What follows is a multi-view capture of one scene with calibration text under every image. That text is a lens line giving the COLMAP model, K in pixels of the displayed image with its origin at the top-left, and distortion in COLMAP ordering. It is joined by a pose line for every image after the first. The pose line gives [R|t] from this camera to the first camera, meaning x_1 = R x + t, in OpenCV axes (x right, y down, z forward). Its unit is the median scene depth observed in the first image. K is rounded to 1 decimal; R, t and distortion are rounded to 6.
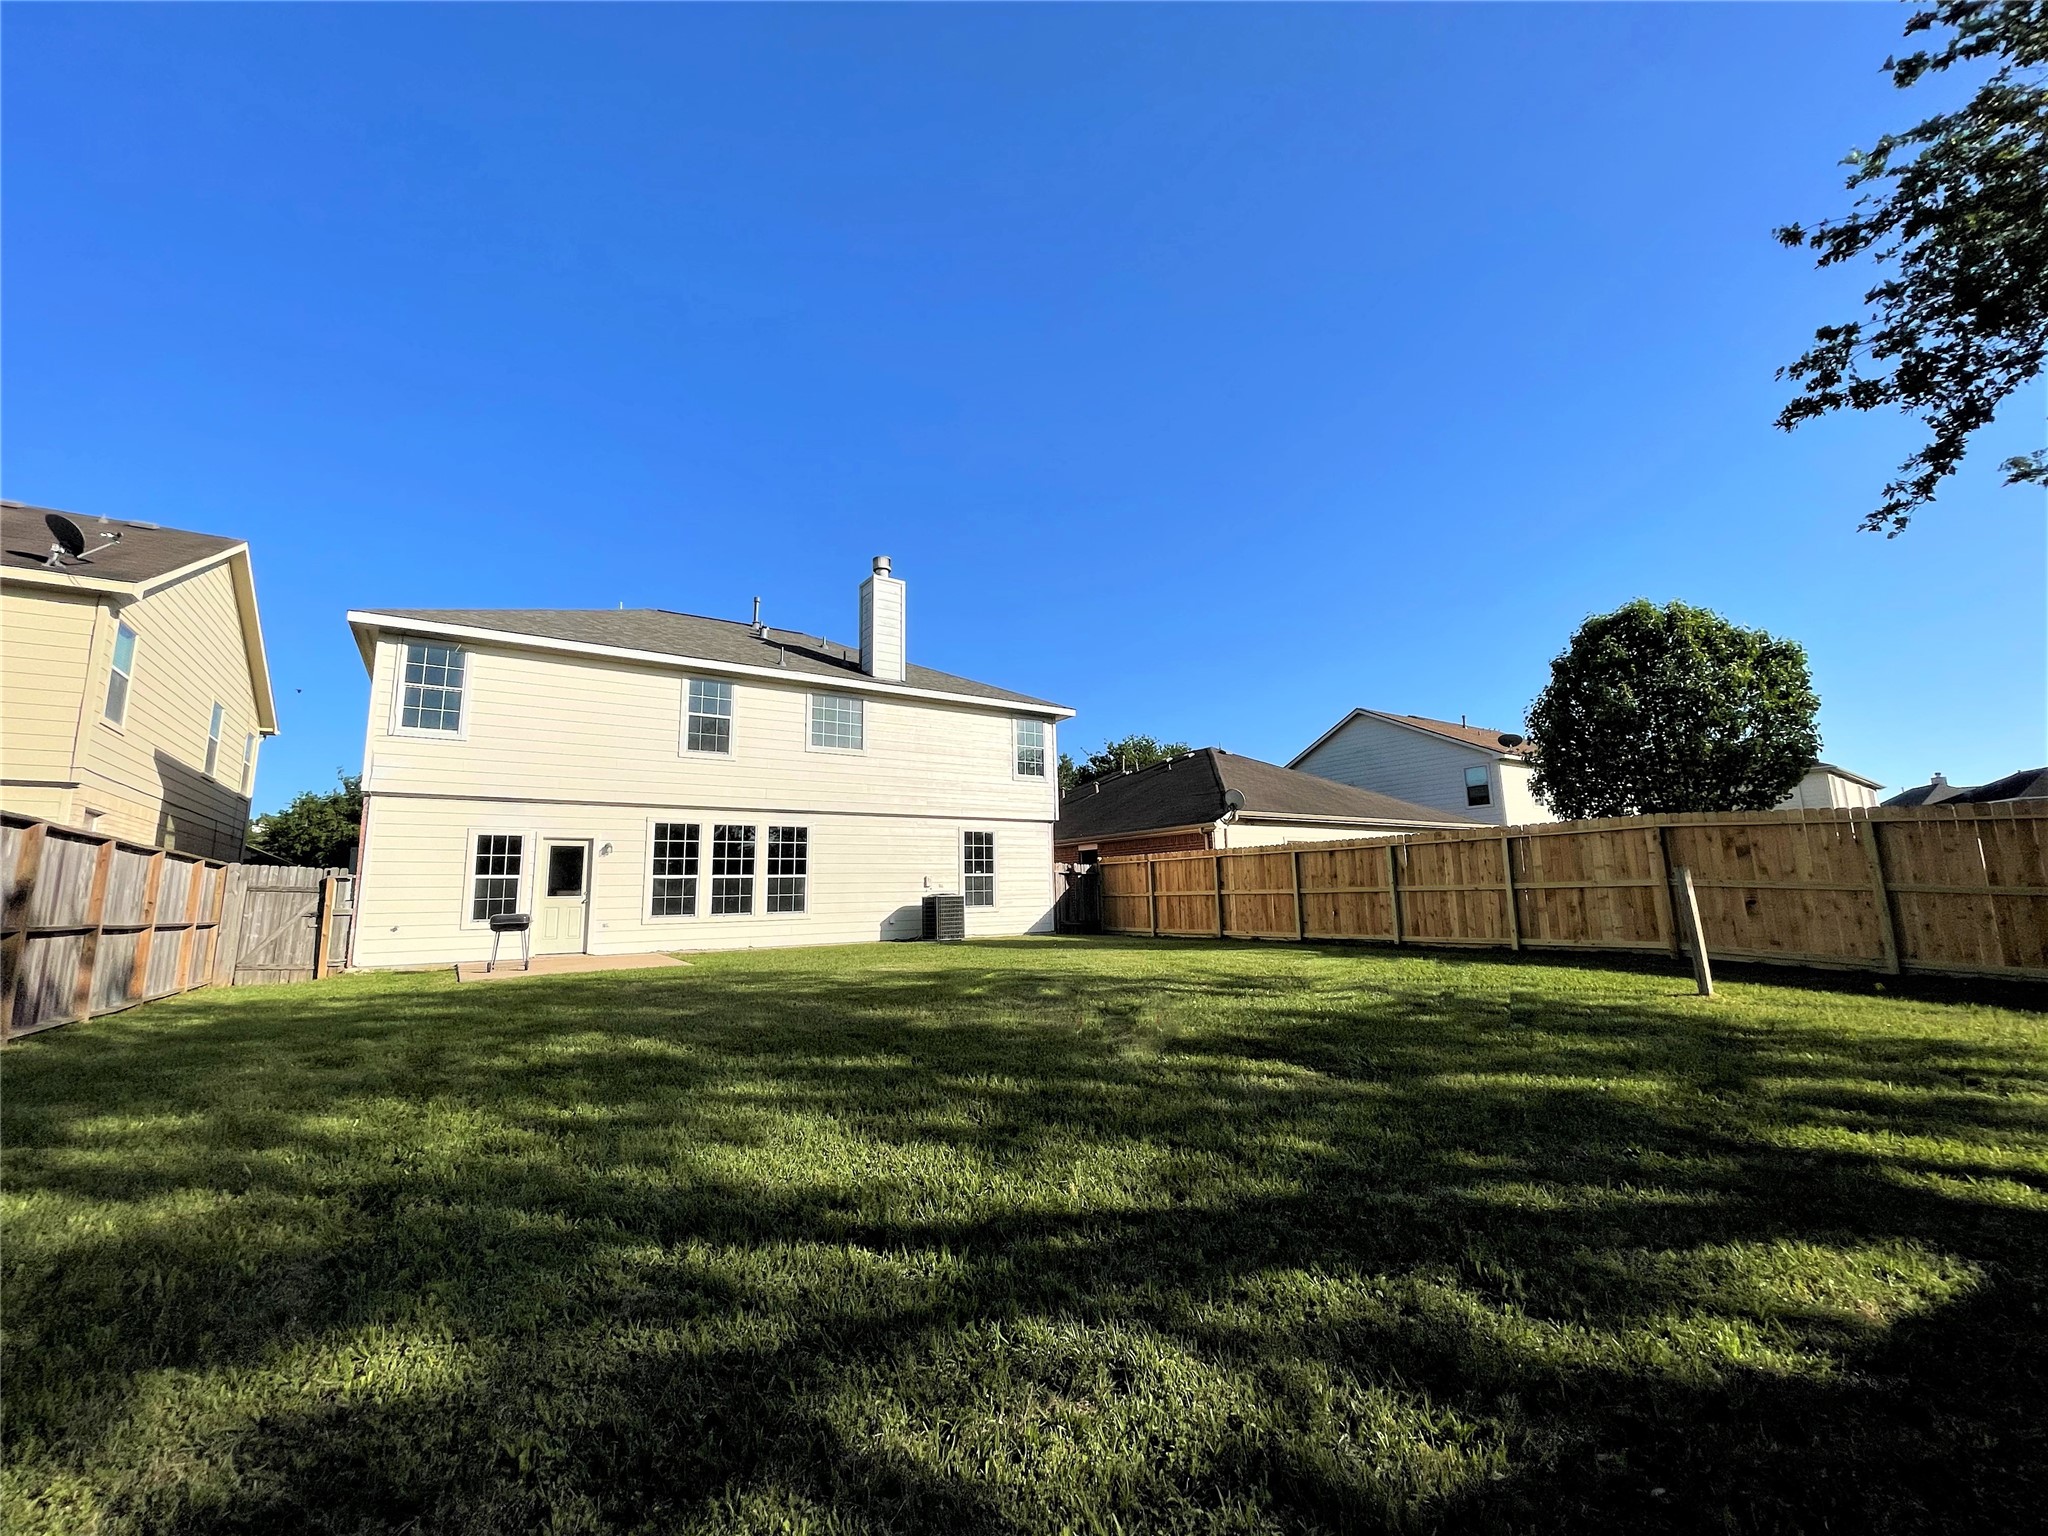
lens RADIAL K [[821.8, 0, 1024.0], [0, 821.8, 768.0], [0, 0, 1]] dist [0.001236, -0.000020]
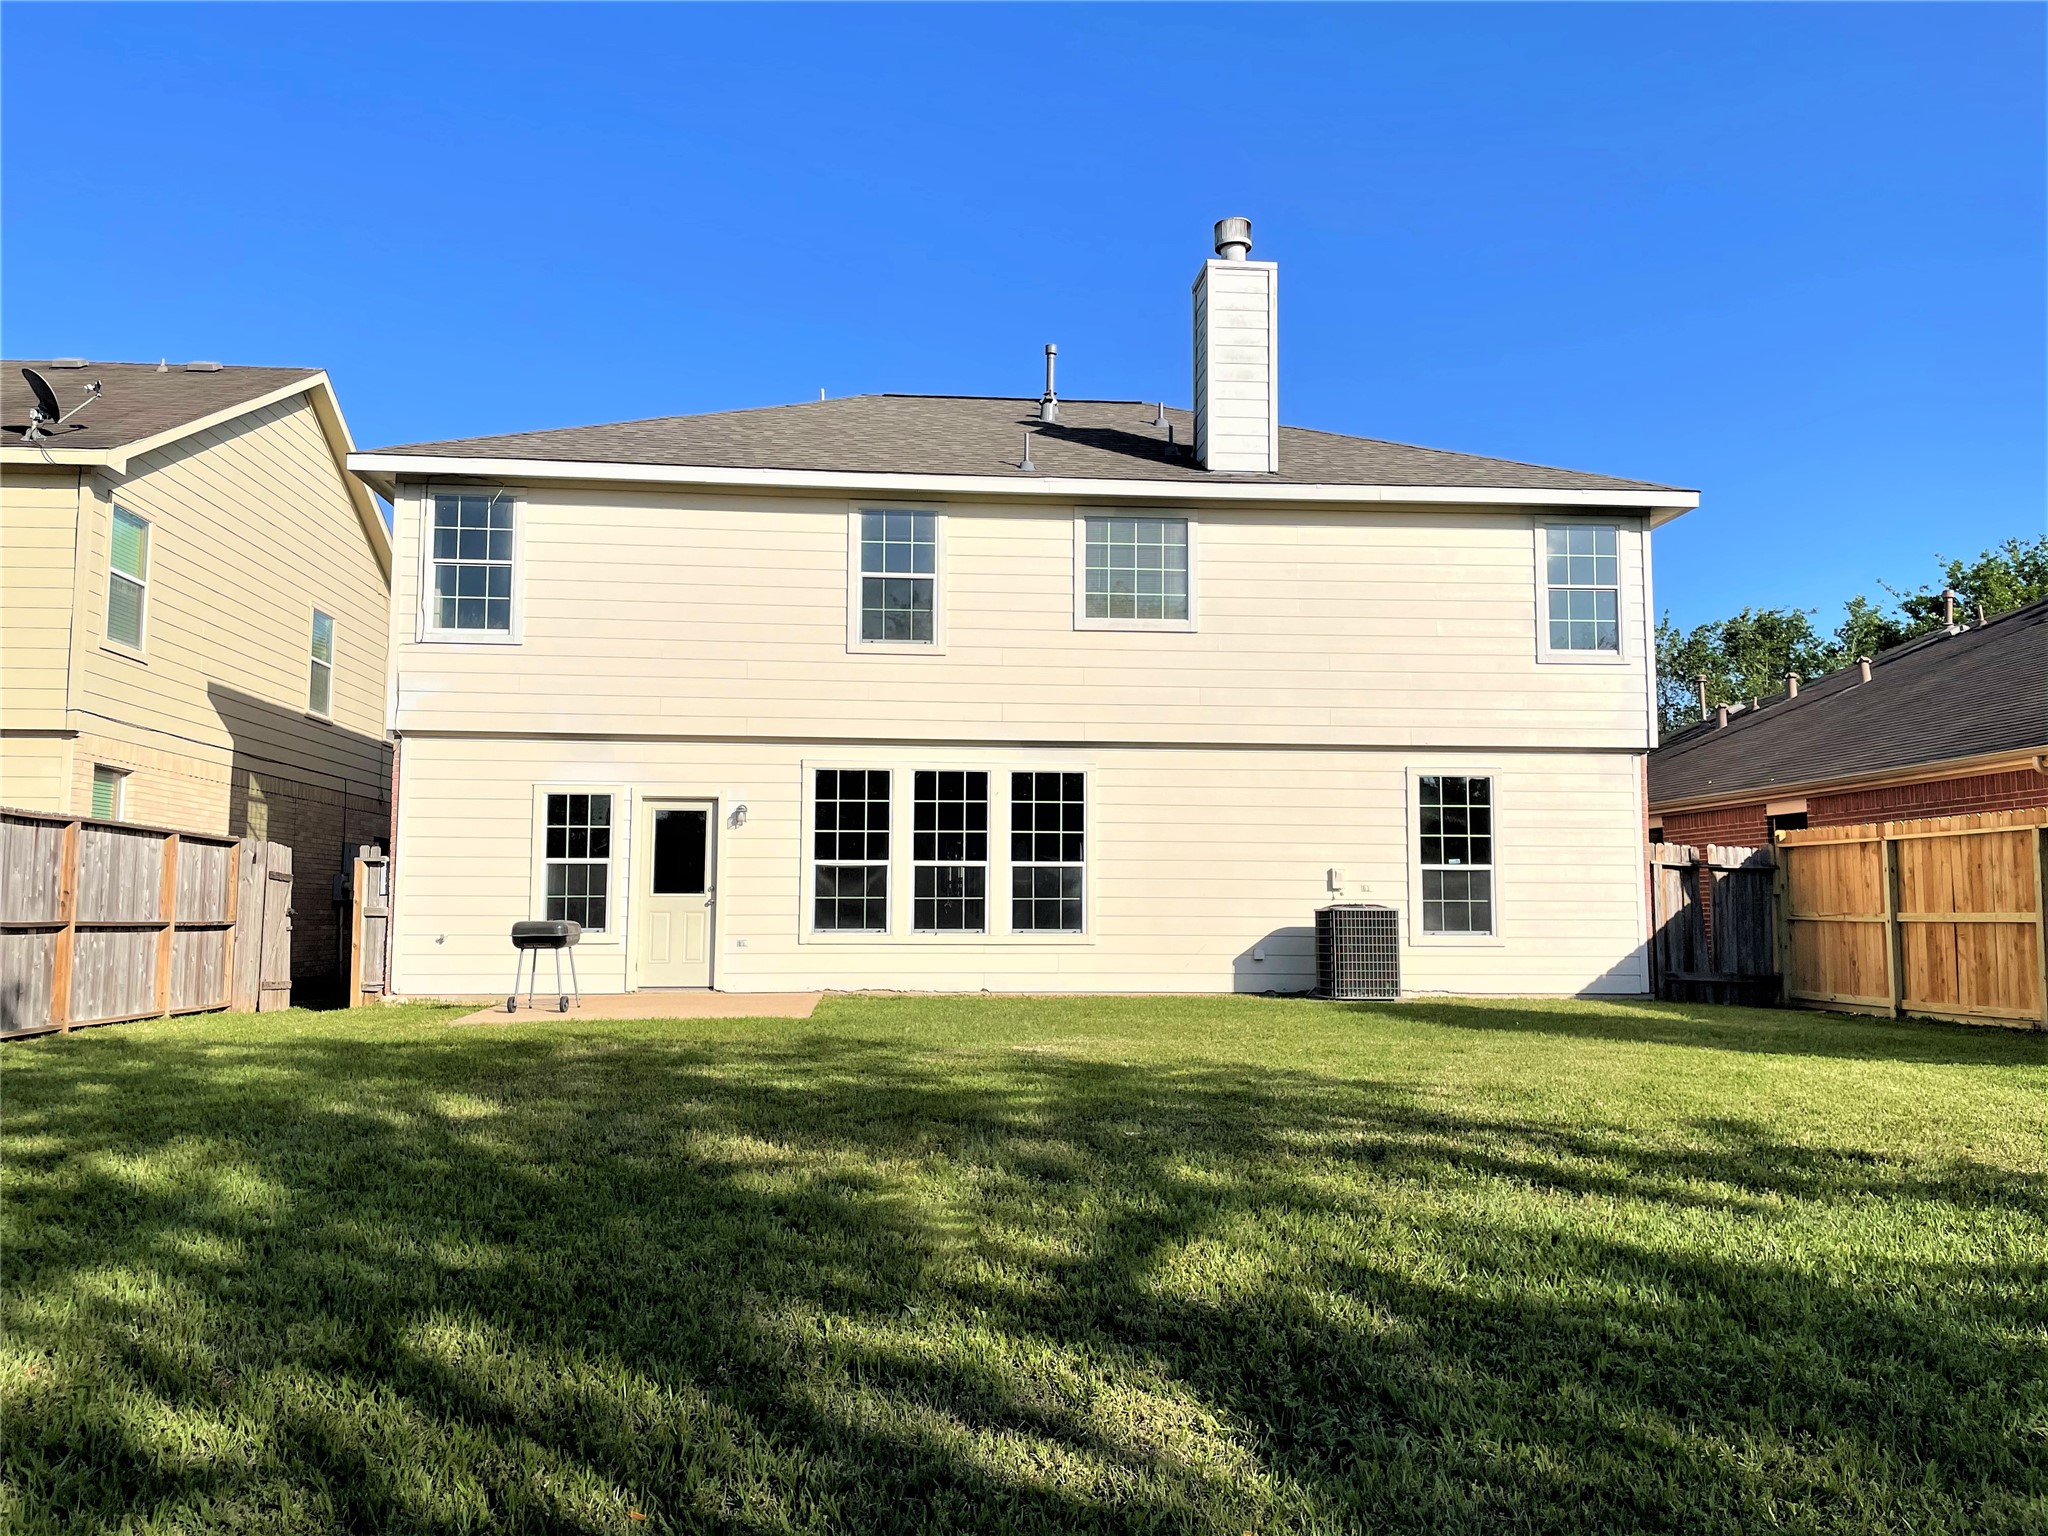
lens RADIAL K [[1548.0, 0, 1024.0], [0, 1548.0, 768.0], [0, 0, 1]] dist [0.165233, -0.284338]
pose [[0.874319, -0.019899, -0.484944, 0.196588], [0.052574, 0.997163, 0.053870, 0.013819], [0.482496, -0.072595, 0.872884, 0.114275]]
